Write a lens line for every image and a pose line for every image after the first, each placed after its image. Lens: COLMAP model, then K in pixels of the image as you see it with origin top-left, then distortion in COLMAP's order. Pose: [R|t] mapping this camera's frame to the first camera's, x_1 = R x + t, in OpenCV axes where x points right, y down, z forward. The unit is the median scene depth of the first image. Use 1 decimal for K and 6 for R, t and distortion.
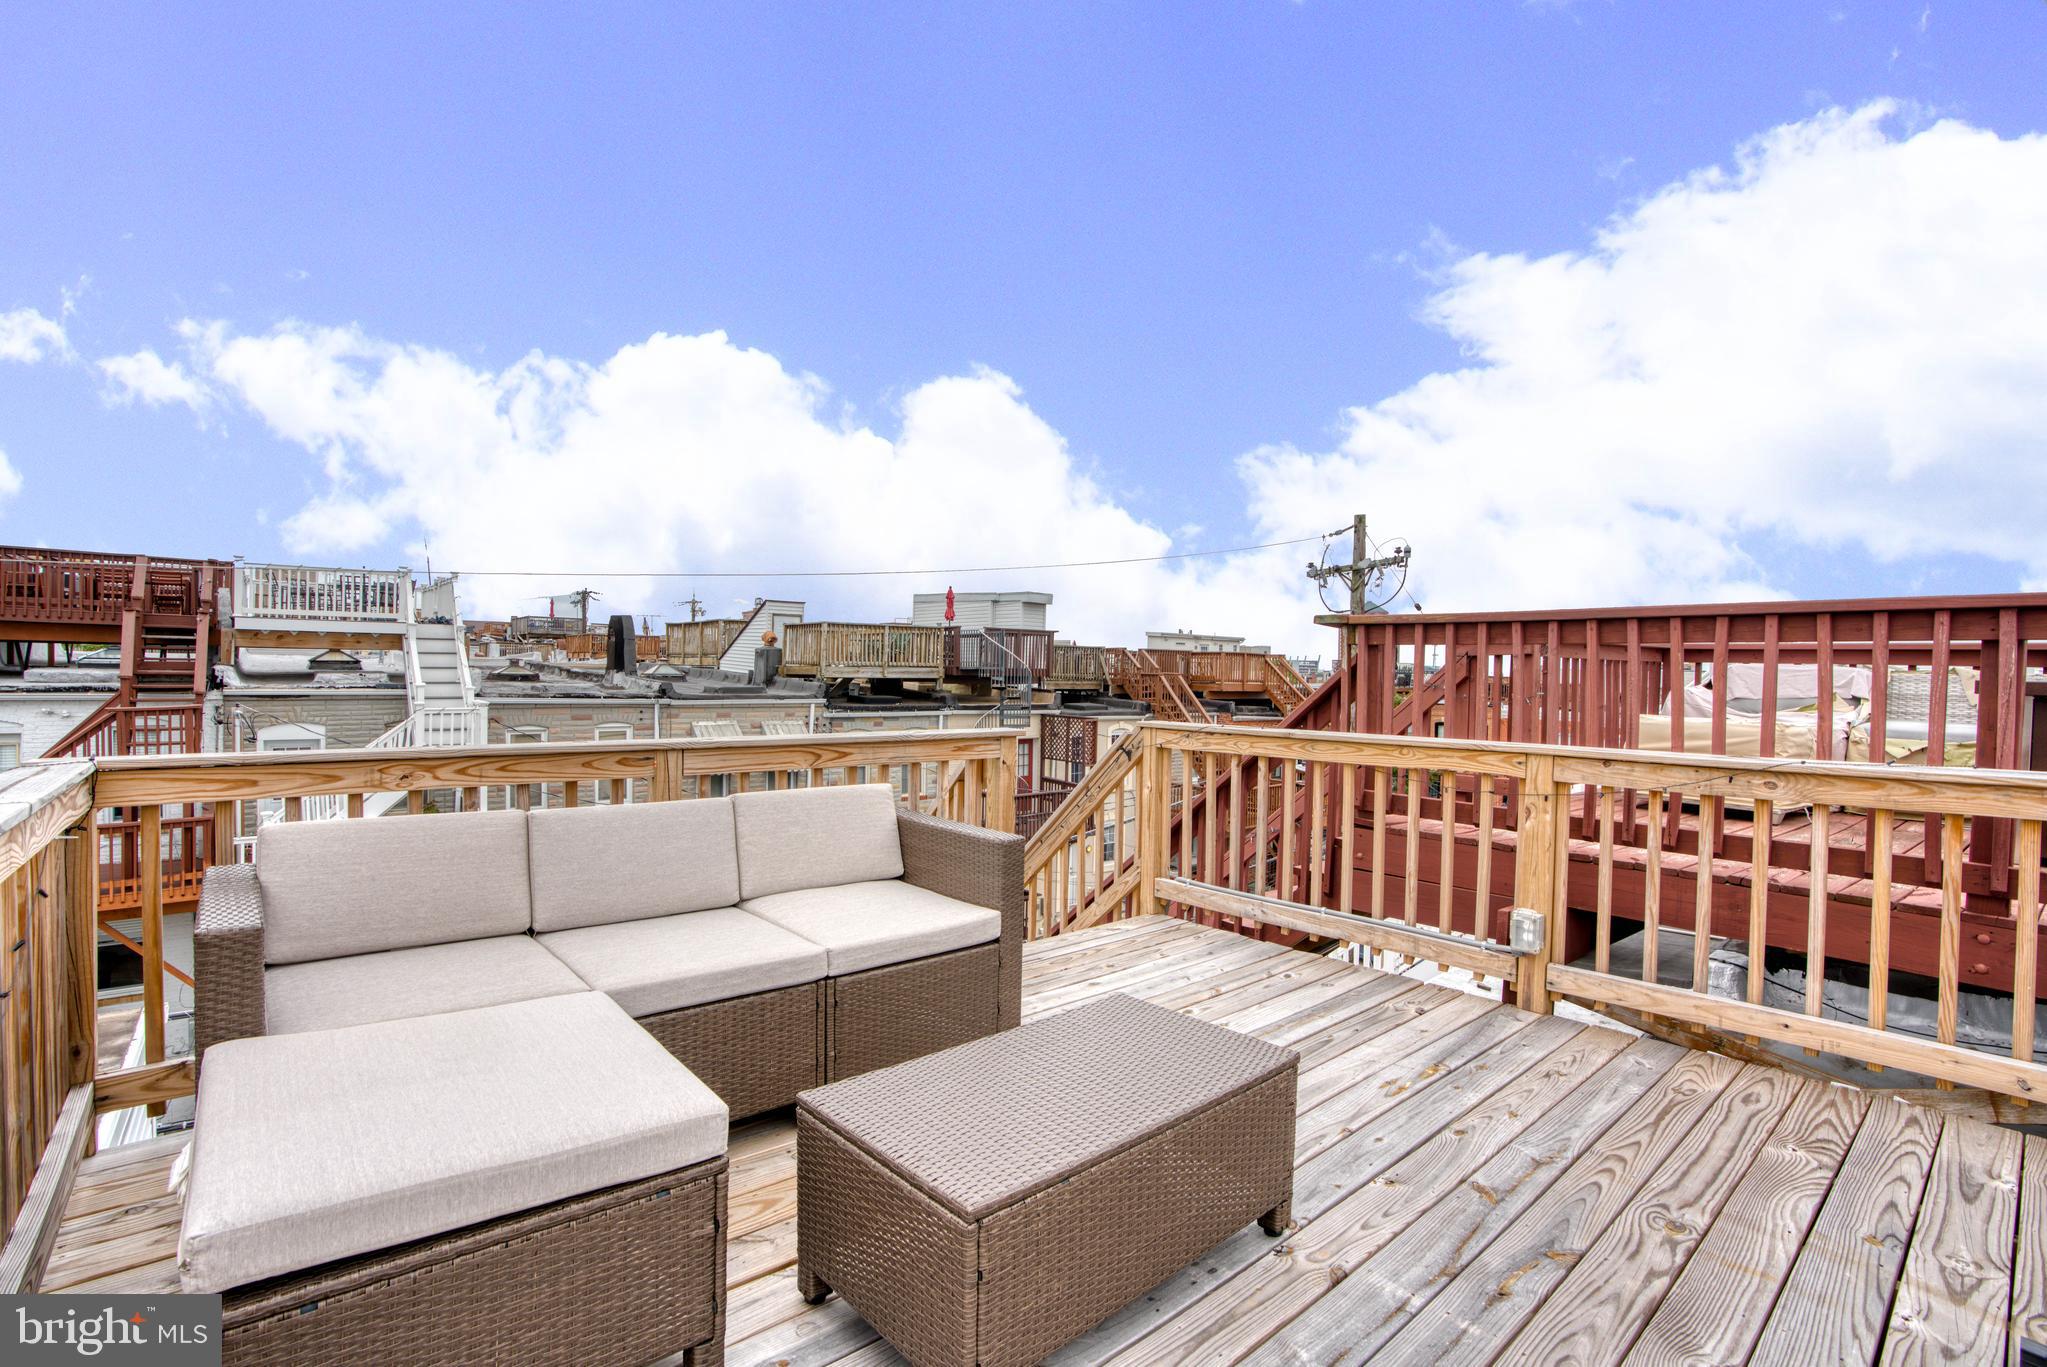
lens RADIAL K [[952.3, 0, 1004.9], [0, 952.3, 696.0], [0, 0, 1]] dist [-0.068932, 0.027712]
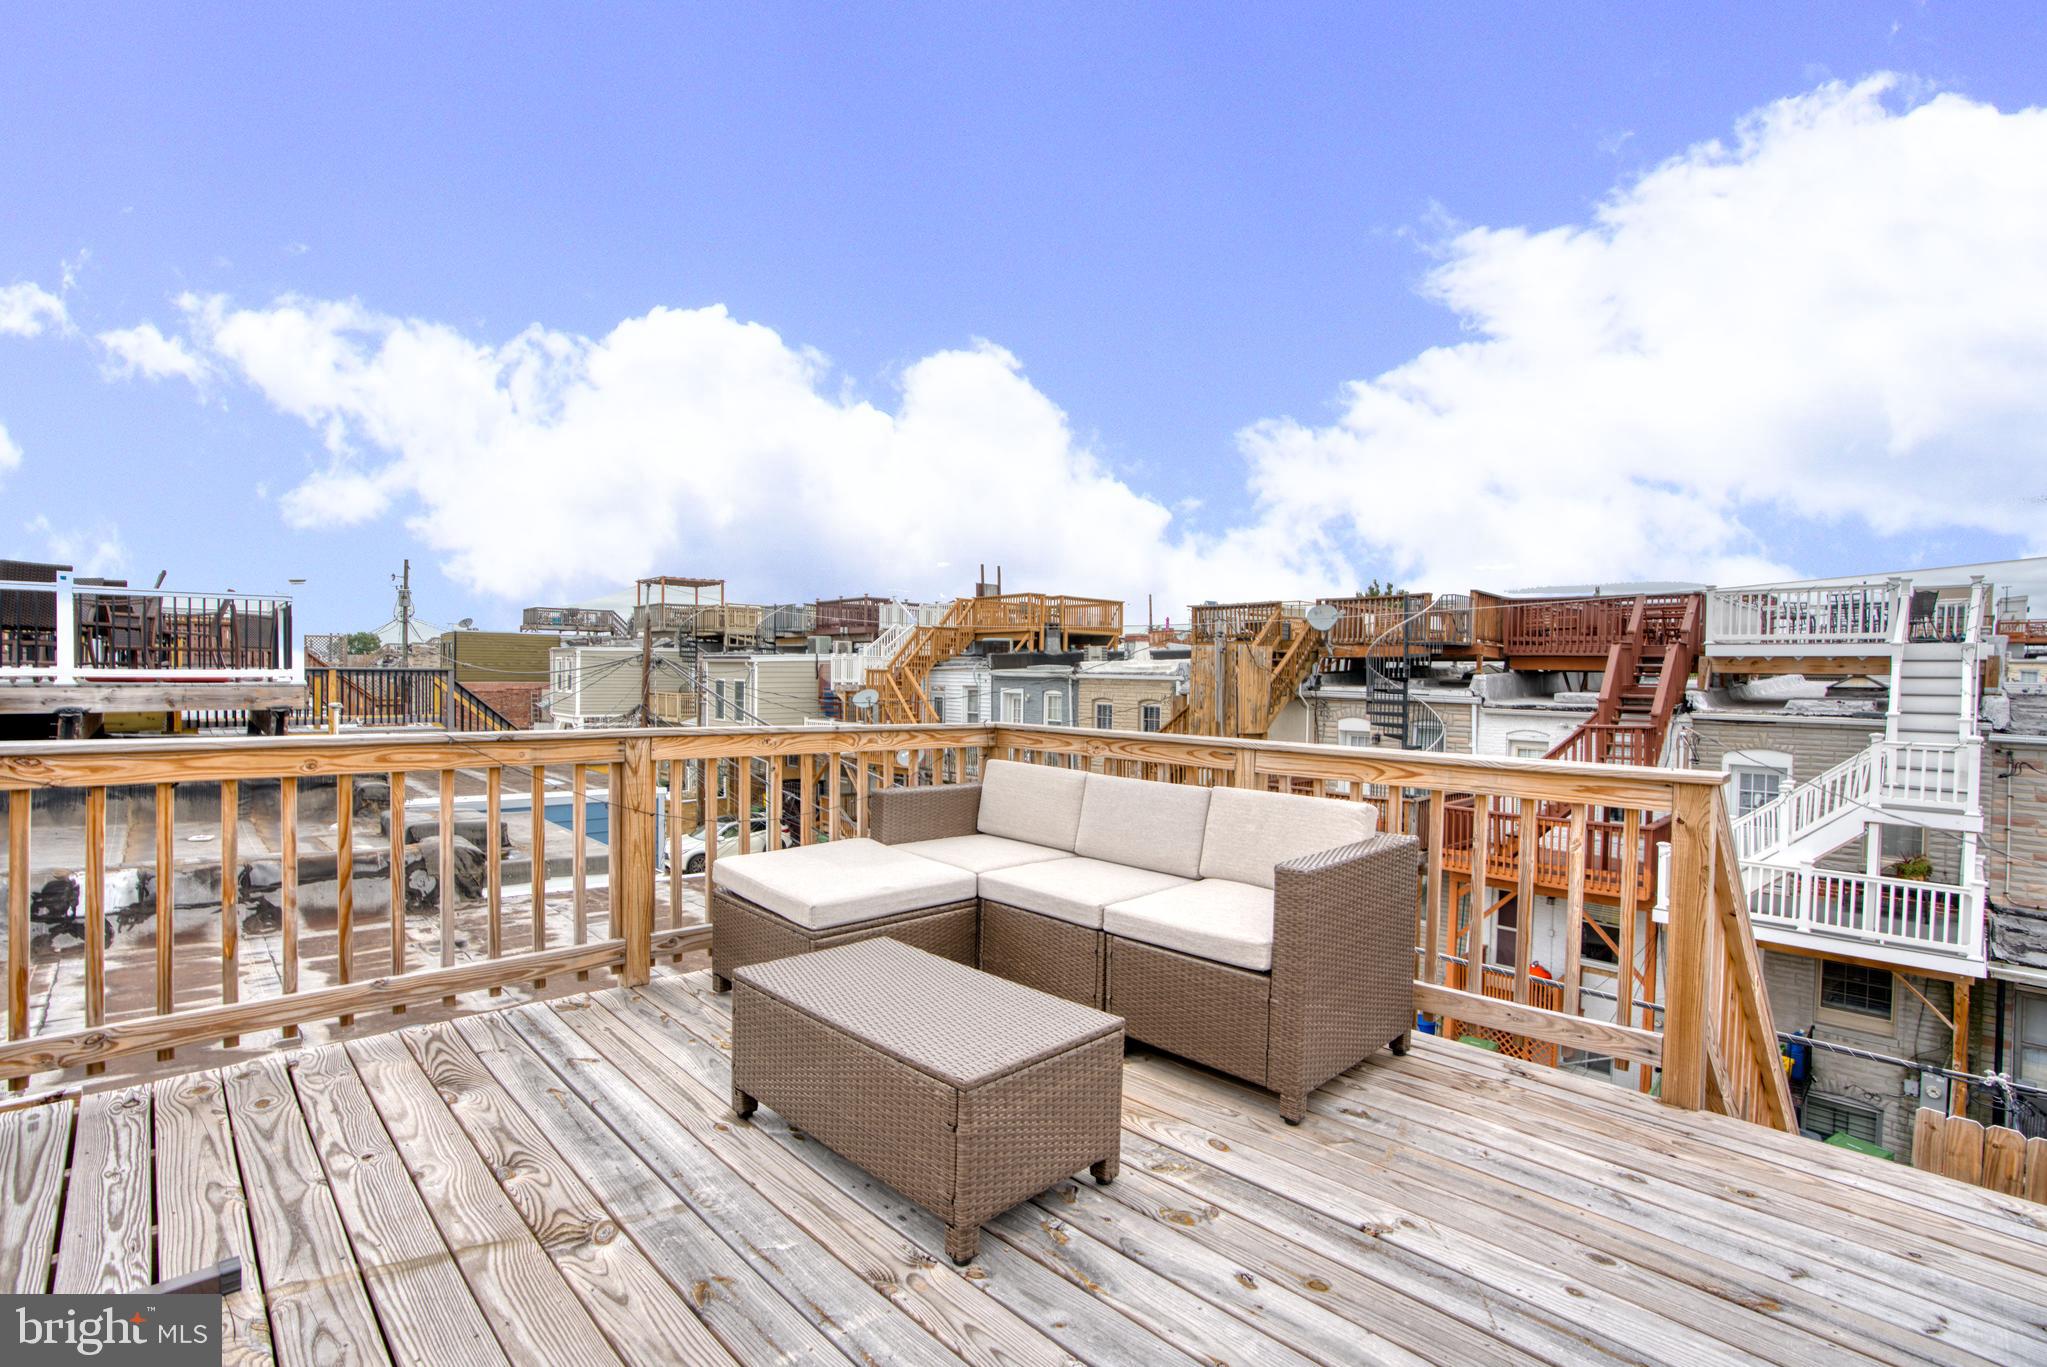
lens RADIAL K [[952.3, 0, 1004.9], [0, 952.3, 696.0], [0, 0, 1]] dist [-0.068932, 0.027712]
pose [[0.048112, 0.008364, -0.998807, 0.203658], [-0.041177, 0.999131, 0.006383, -0.000920], [0.997993, 0.040821, 0.048414, 0.160851]]
